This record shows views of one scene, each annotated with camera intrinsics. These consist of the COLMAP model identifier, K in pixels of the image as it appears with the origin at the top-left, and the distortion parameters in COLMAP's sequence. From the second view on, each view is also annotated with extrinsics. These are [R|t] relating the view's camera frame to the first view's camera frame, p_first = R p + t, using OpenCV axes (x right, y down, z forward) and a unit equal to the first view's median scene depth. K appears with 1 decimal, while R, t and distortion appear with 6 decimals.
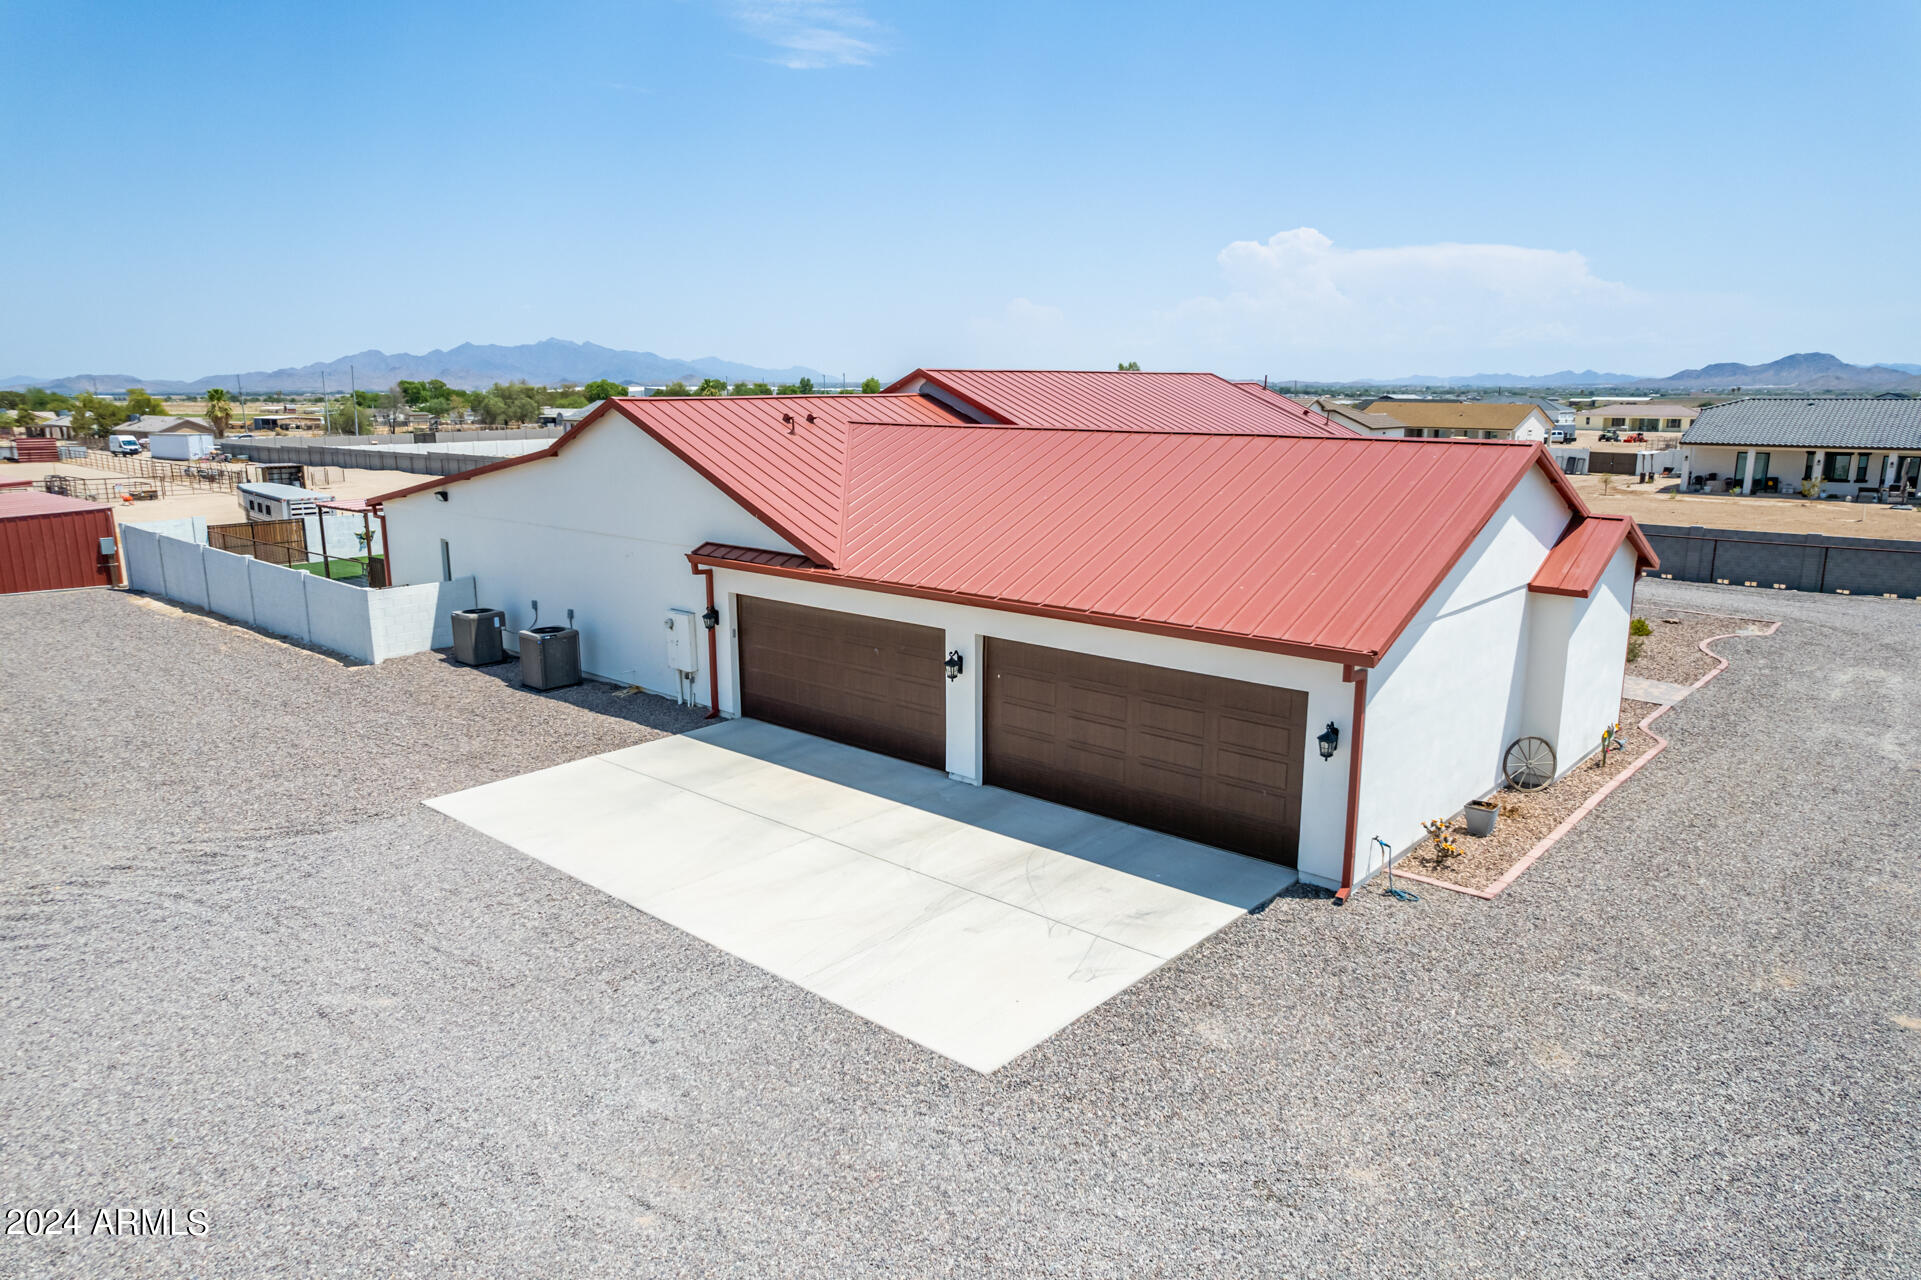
lens RADIAL K [[1229.5, 0, 960.5], [0, 1229.5, 640.0], [0, 0, 1]] dist [-0.075389, 0.072350]
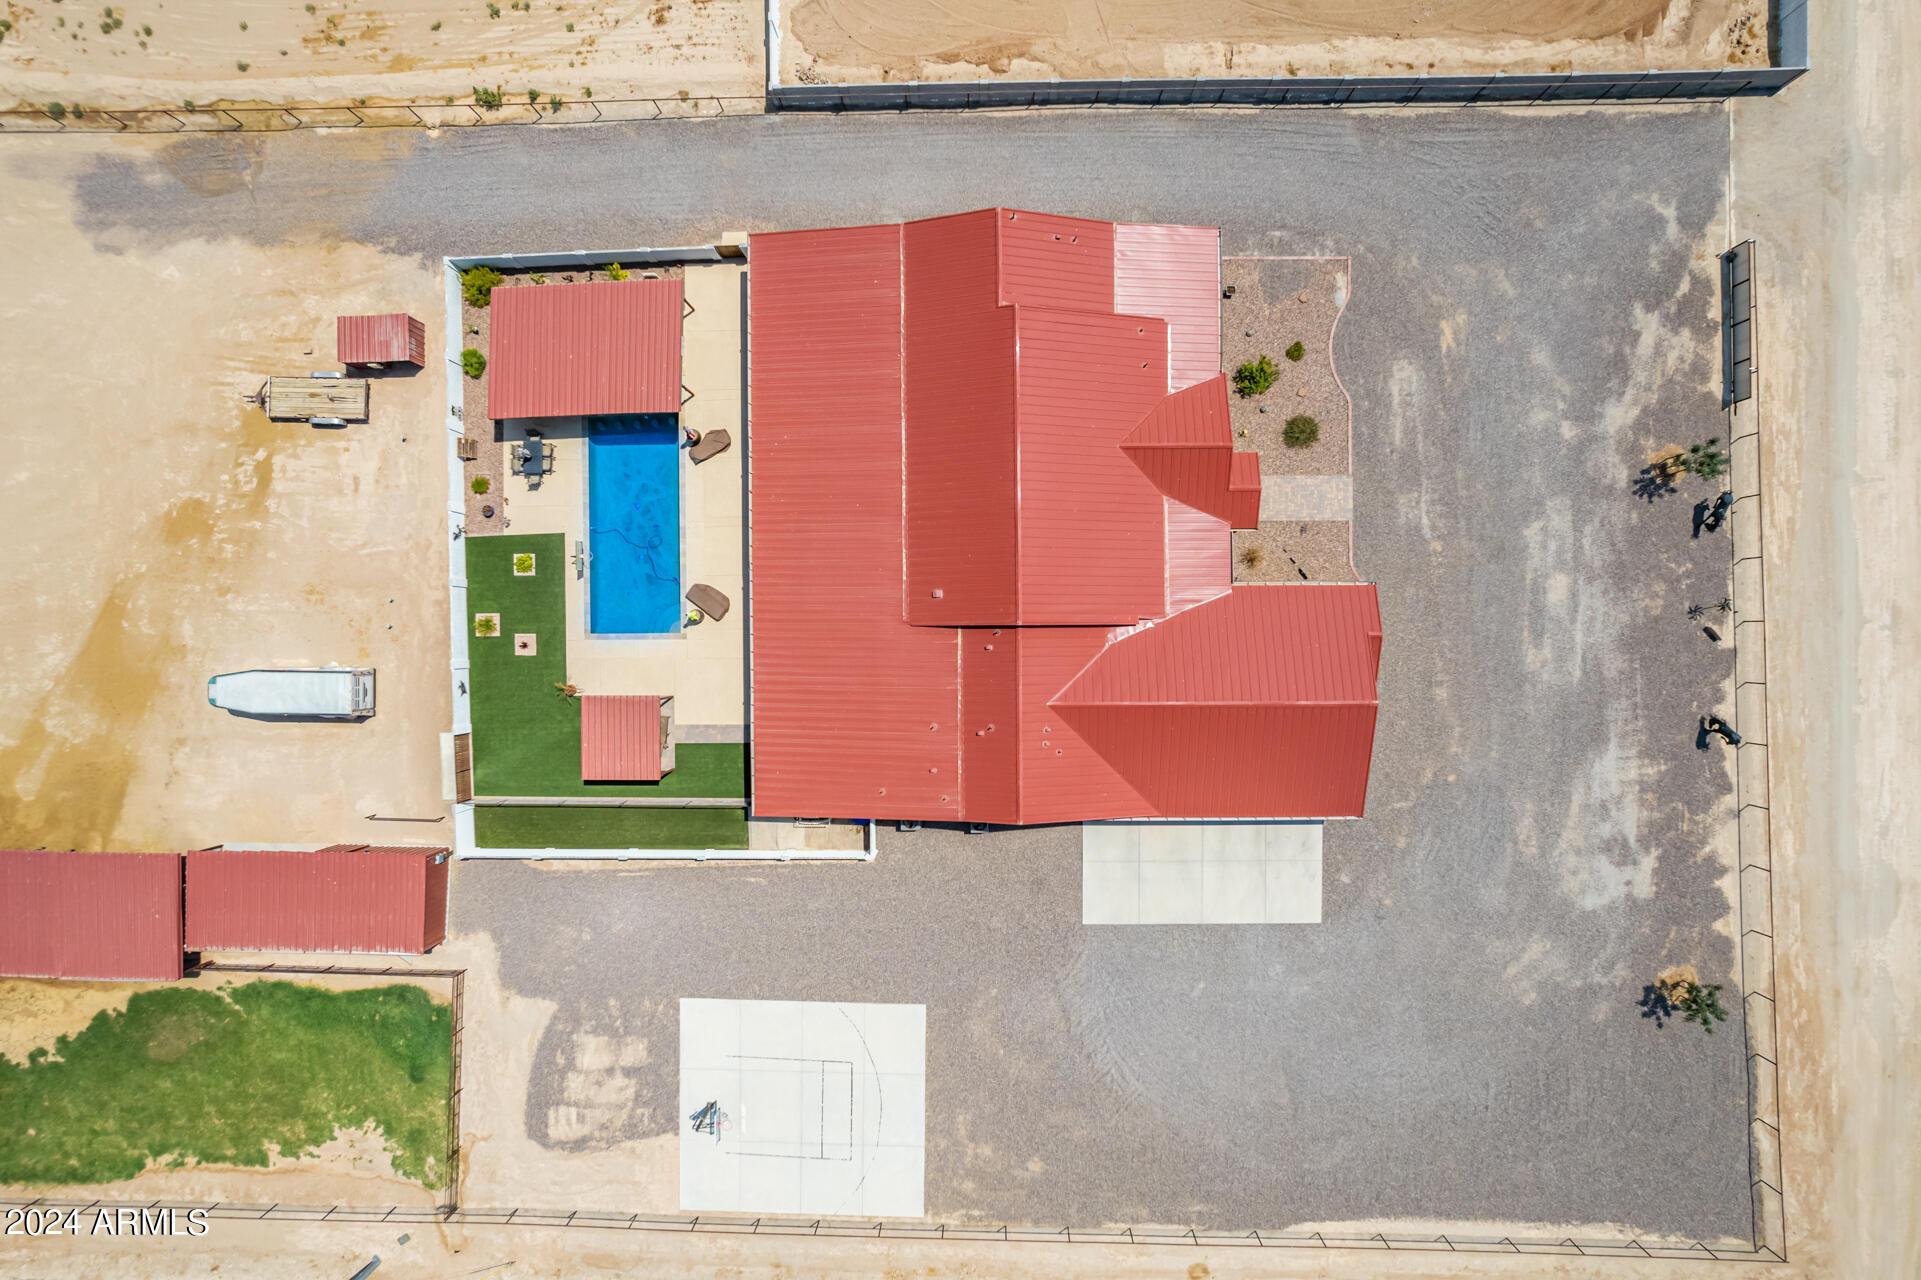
lens RADIAL K [[1229.5, 0, 960.5], [0, 1229.5, 640.0], [0, 0, 1]] dist [-0.075389, 0.072350]
pose [[0.738653, -0.673478, -0.028641, -0.086294], [0.164004, 0.138339, 0.976711, -2.876114], [-0.653831, -0.726148, 0.212637, 0.989283]]
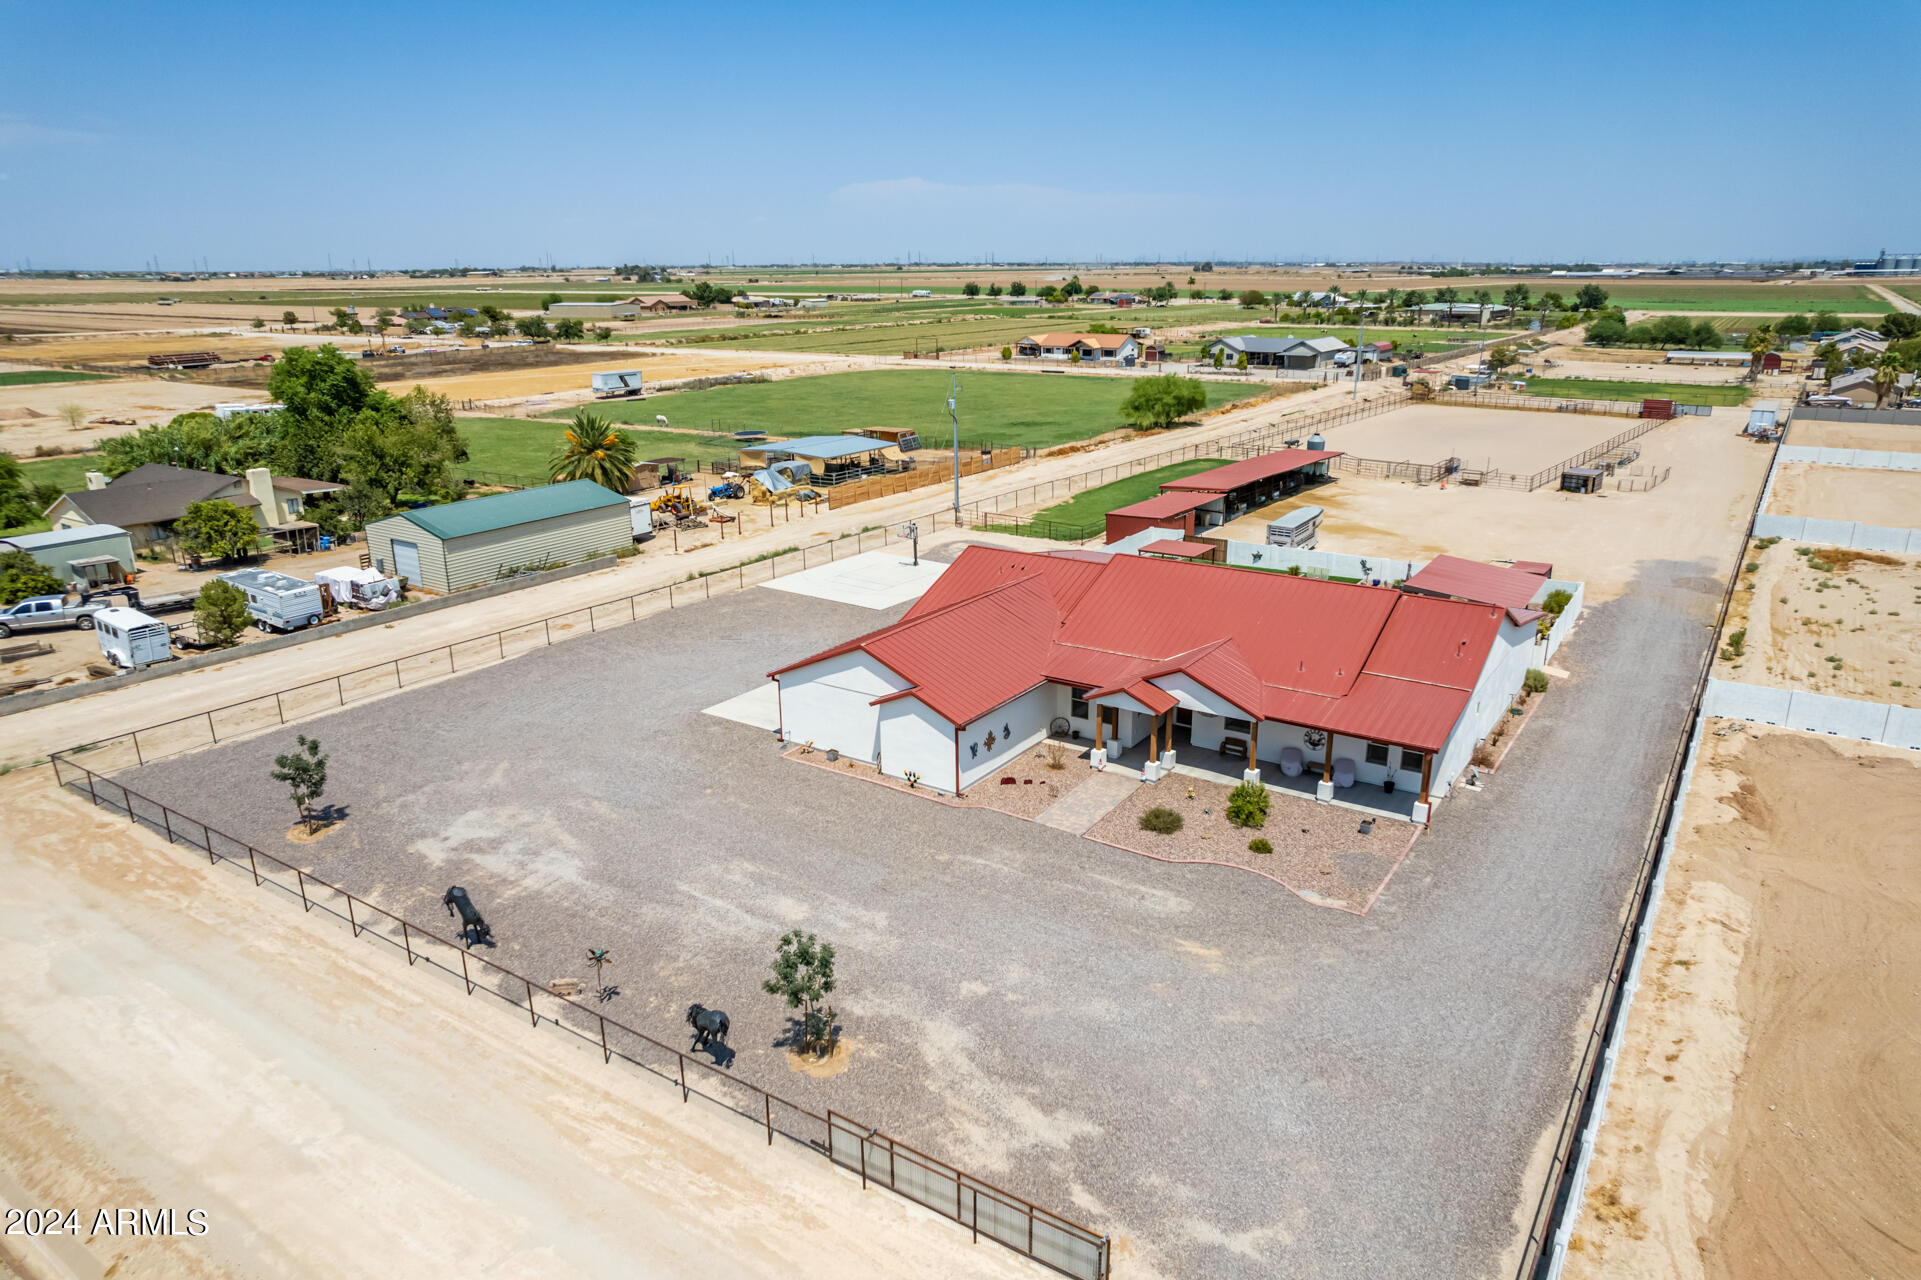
lens RADIAL K [[1229.5, 0, 960.5], [0, 1229.5, 640.0], [0, 0, 1]] dist [-0.075389, 0.072350]
pose [[0.133593, 0.292041, -0.947030, 2.778097], [-0.189940, 0.945425, 0.264752, -0.842055], [0.972664, 0.144510, 0.181773, 0.603917]]
